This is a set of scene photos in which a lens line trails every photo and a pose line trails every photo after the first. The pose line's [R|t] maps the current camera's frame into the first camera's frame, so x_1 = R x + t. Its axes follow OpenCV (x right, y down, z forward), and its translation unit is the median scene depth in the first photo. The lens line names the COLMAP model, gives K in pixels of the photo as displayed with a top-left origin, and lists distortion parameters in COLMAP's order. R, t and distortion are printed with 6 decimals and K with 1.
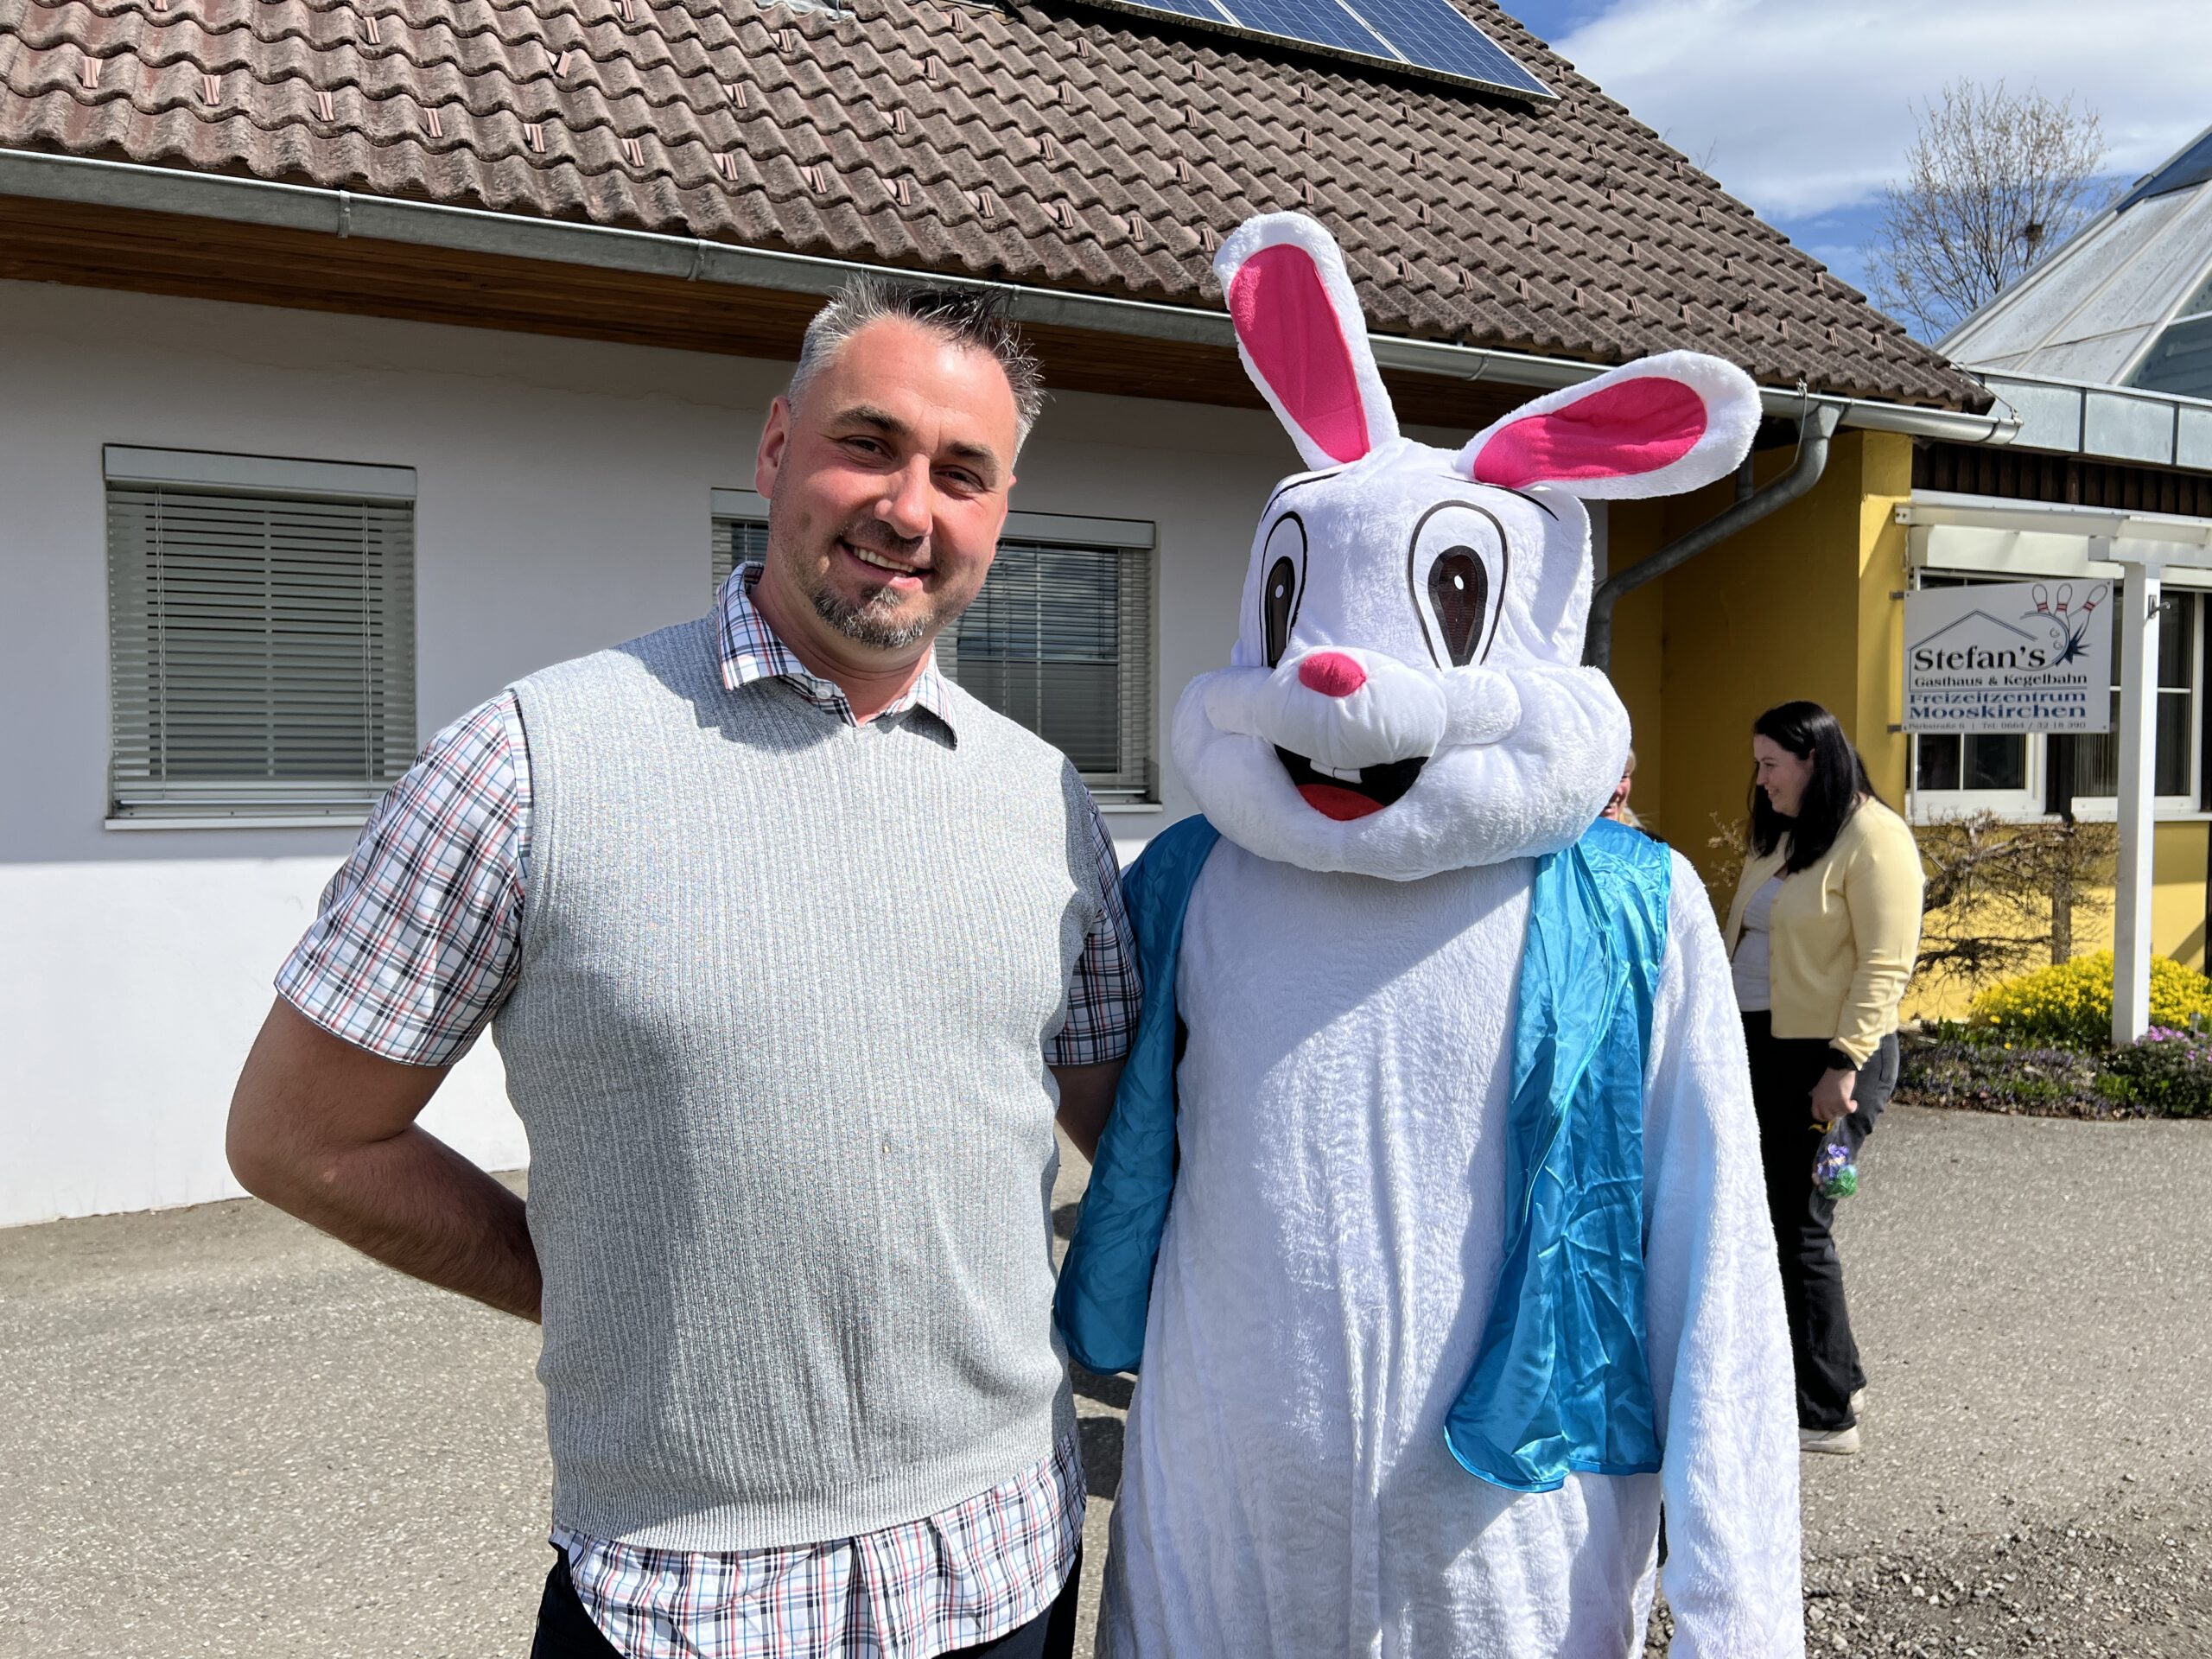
lens RADIAL K [[1657.7, 0, 1106.7], [0, 1657.7, 802.5], [0, 0, 1]] dist [0.047031, -0.049402]
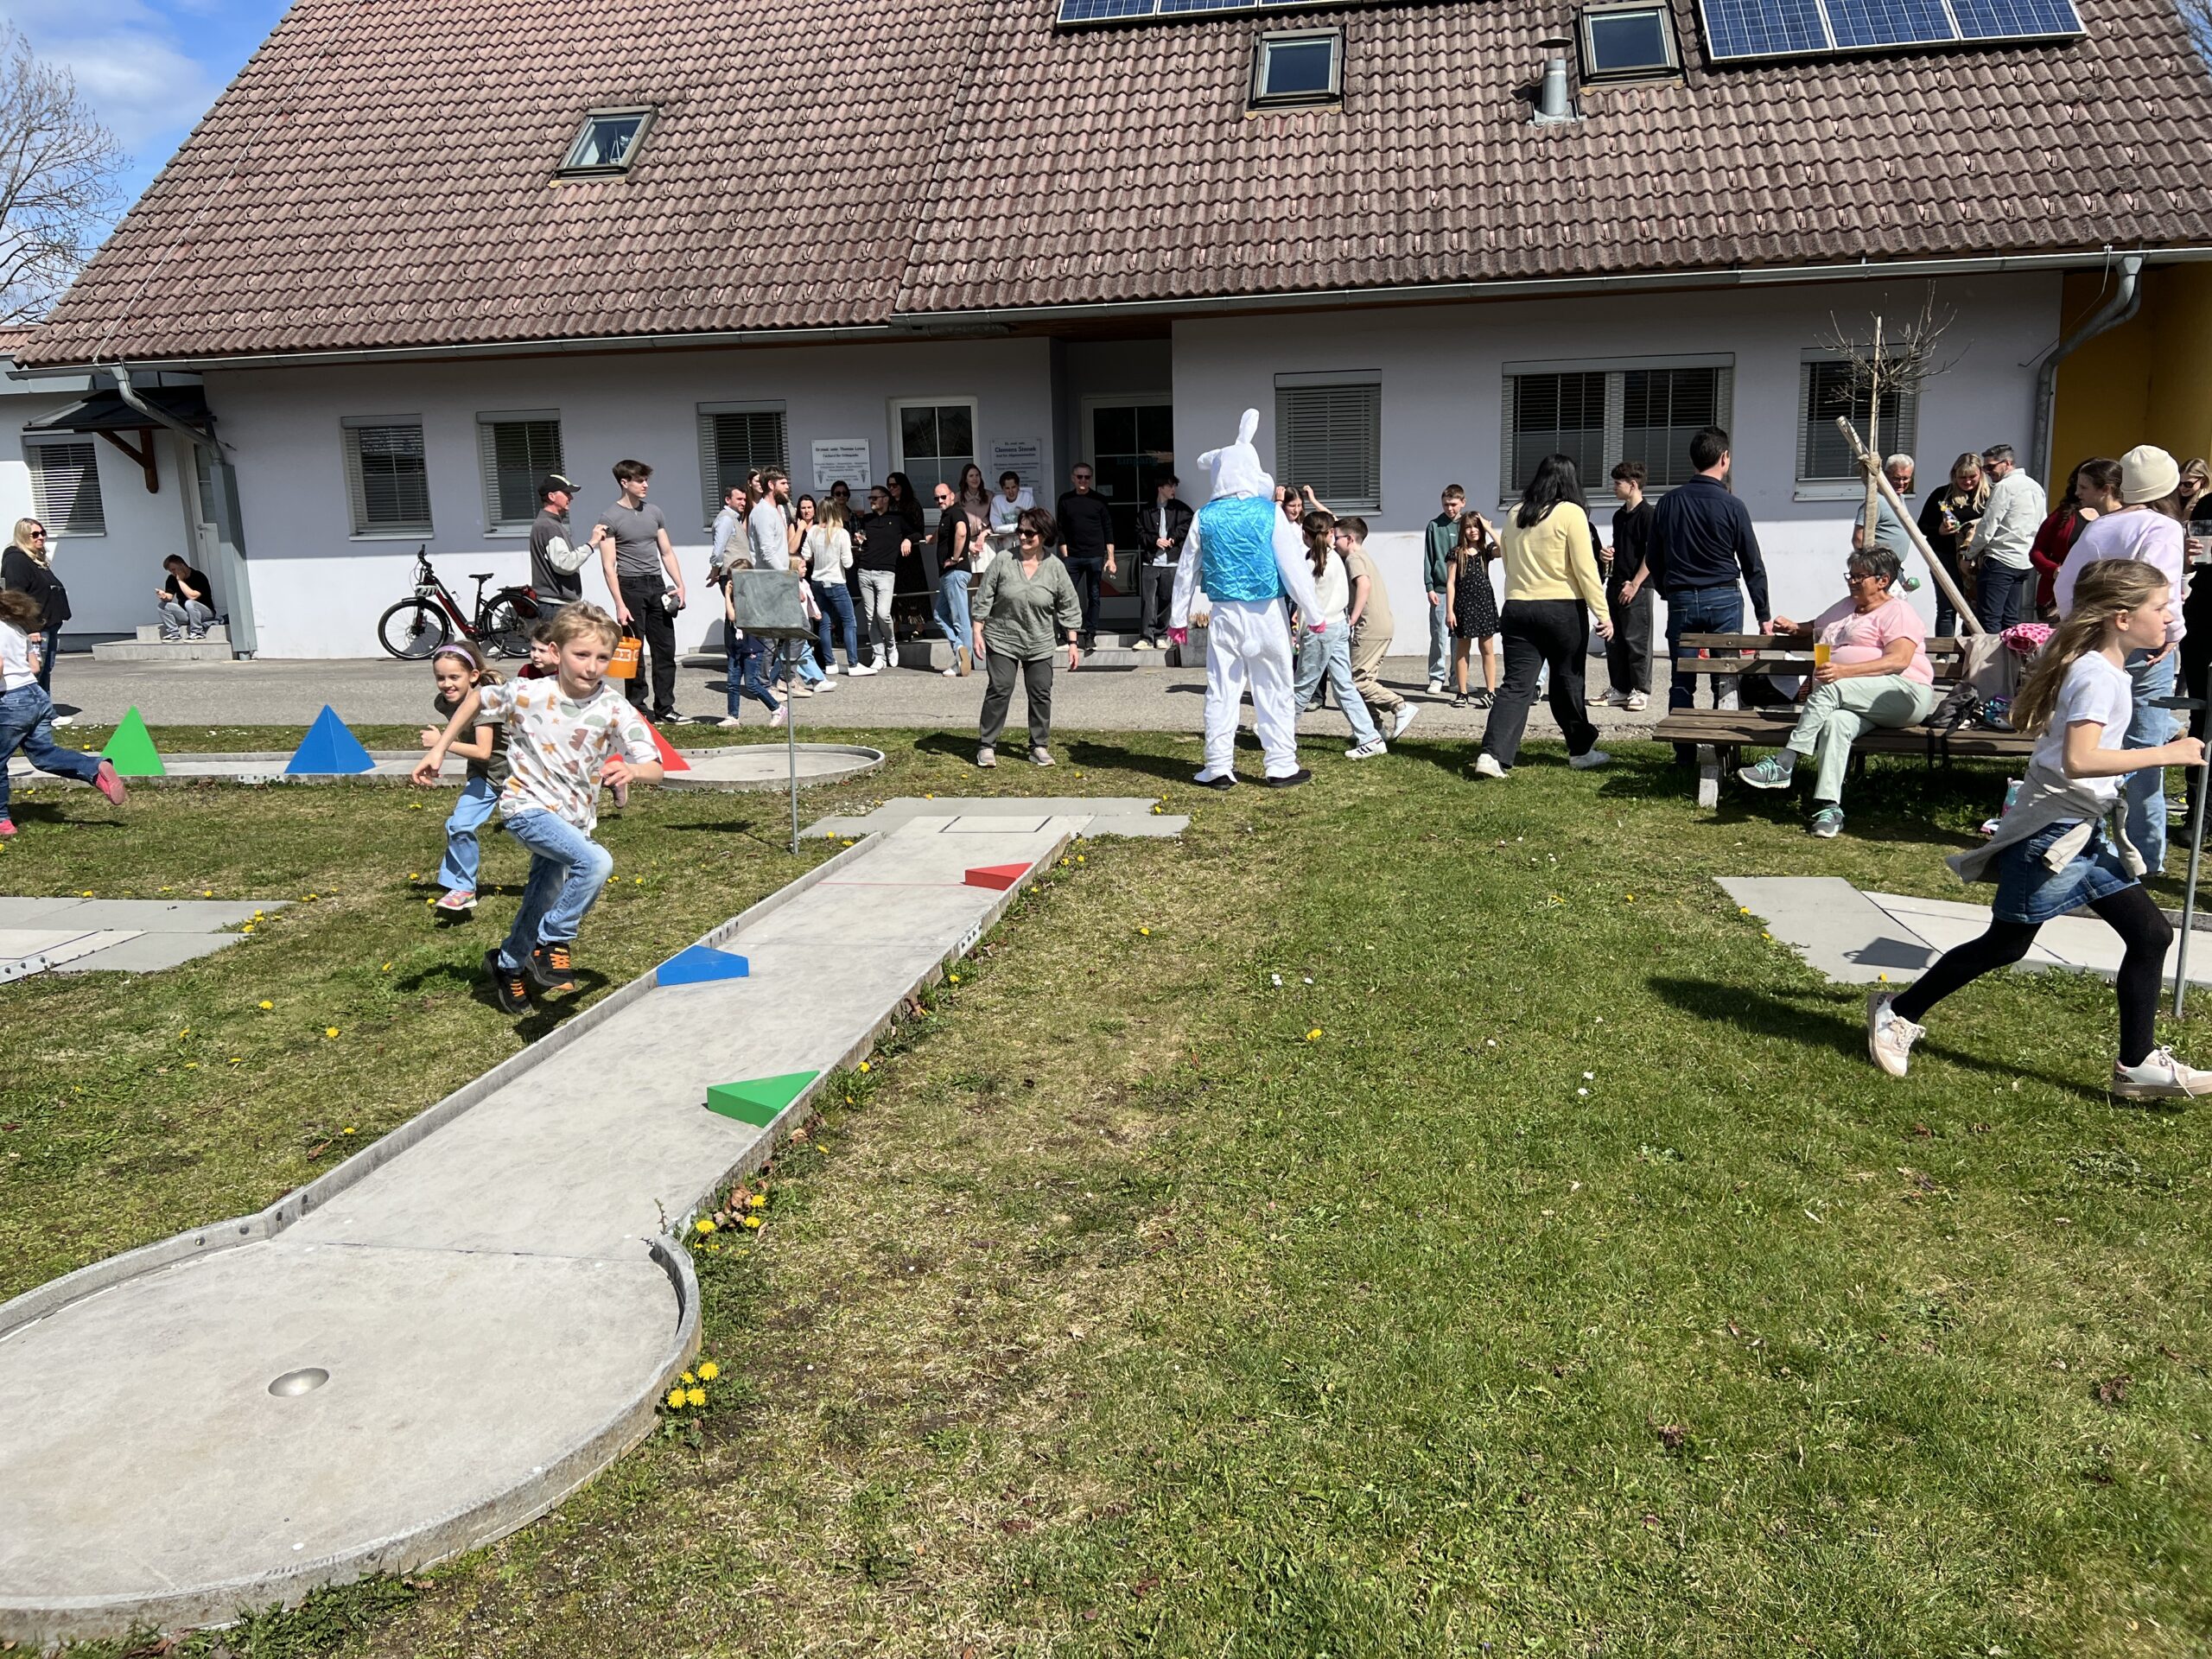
lens RADIAL K [[1657.7, 0, 1118.9], [0, 1657.7, 776.0], [0, 0, 1]] dist [0.047031, -0.049402]
pose [[0.811035, 0.071699, -0.580587, 0.757279], [0.013573, 0.989887, 0.141205, 0.045372], [0.584840, -0.122403, 0.801860, -1.302217]]
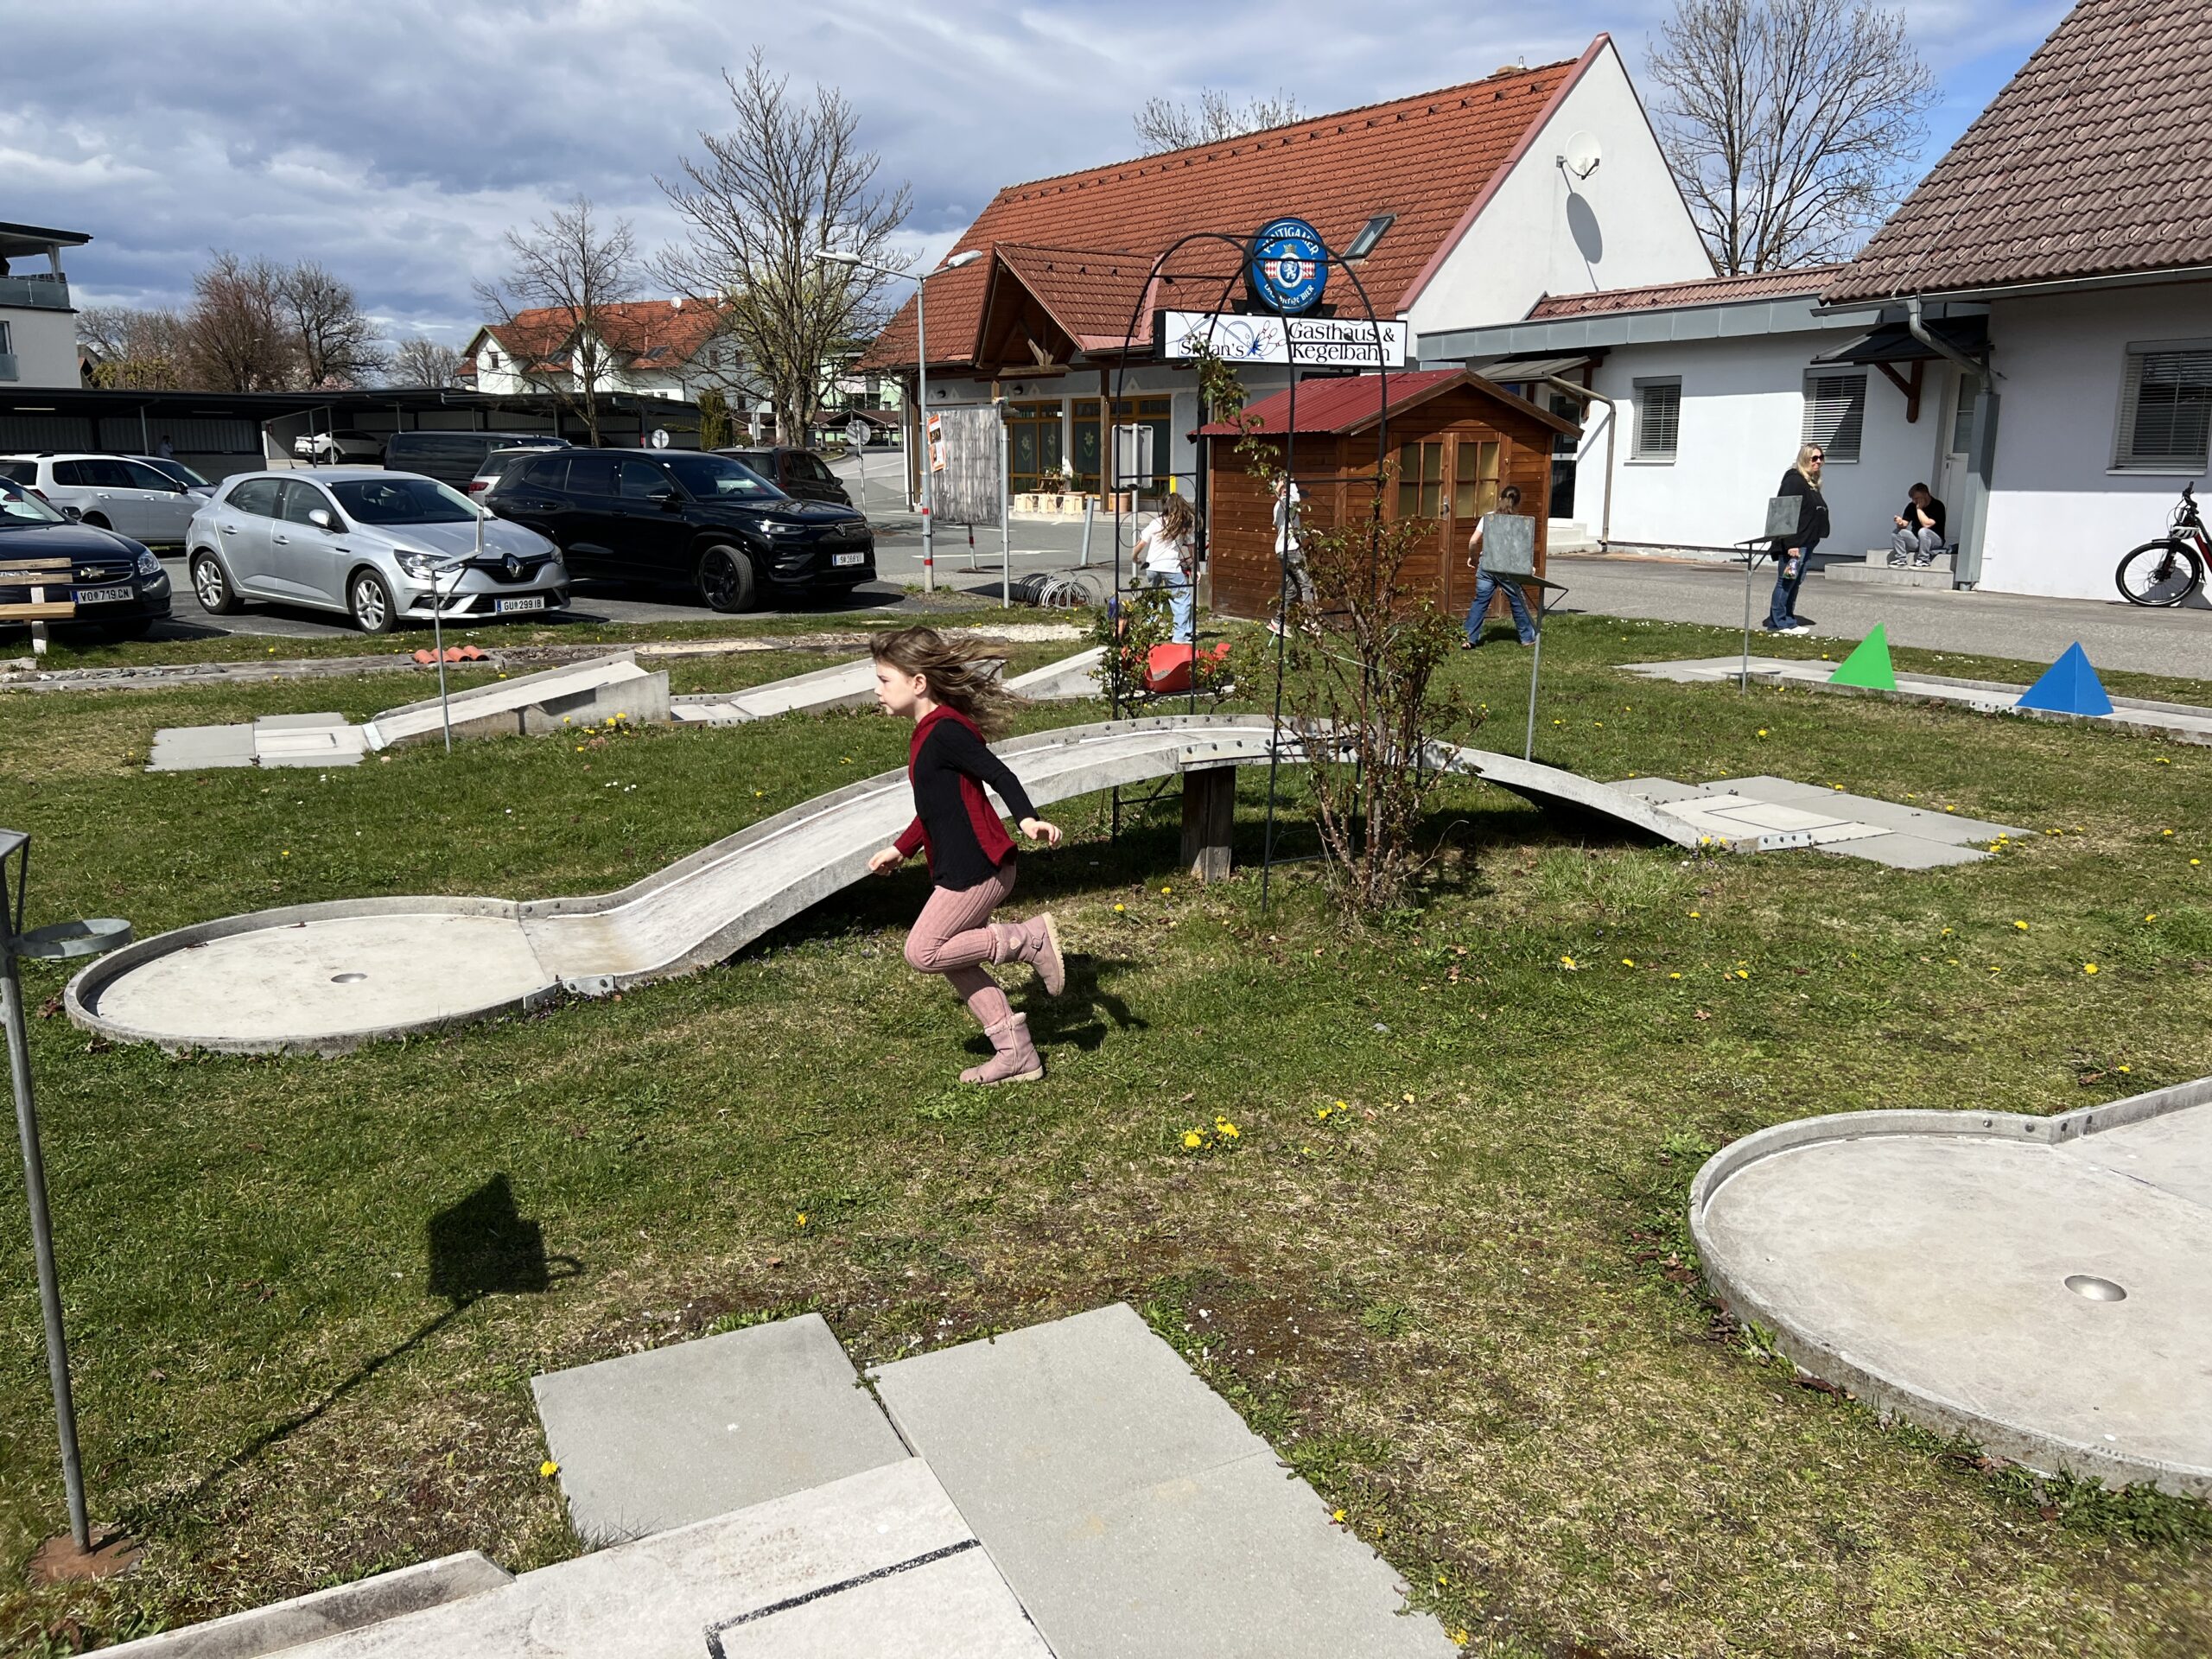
lens RADIAL K [[1657.7, 0, 1068.6], [0, 1657.7, 808.2], [0, 0, 1]] dist [0.047031, -0.049402]
pose [[0.024216, 0.202911, -0.978898, 0.730246], [-0.031643, 0.978850, 0.202118, 0.065335], [0.999206, 0.026081, 0.030125, -1.483631]]
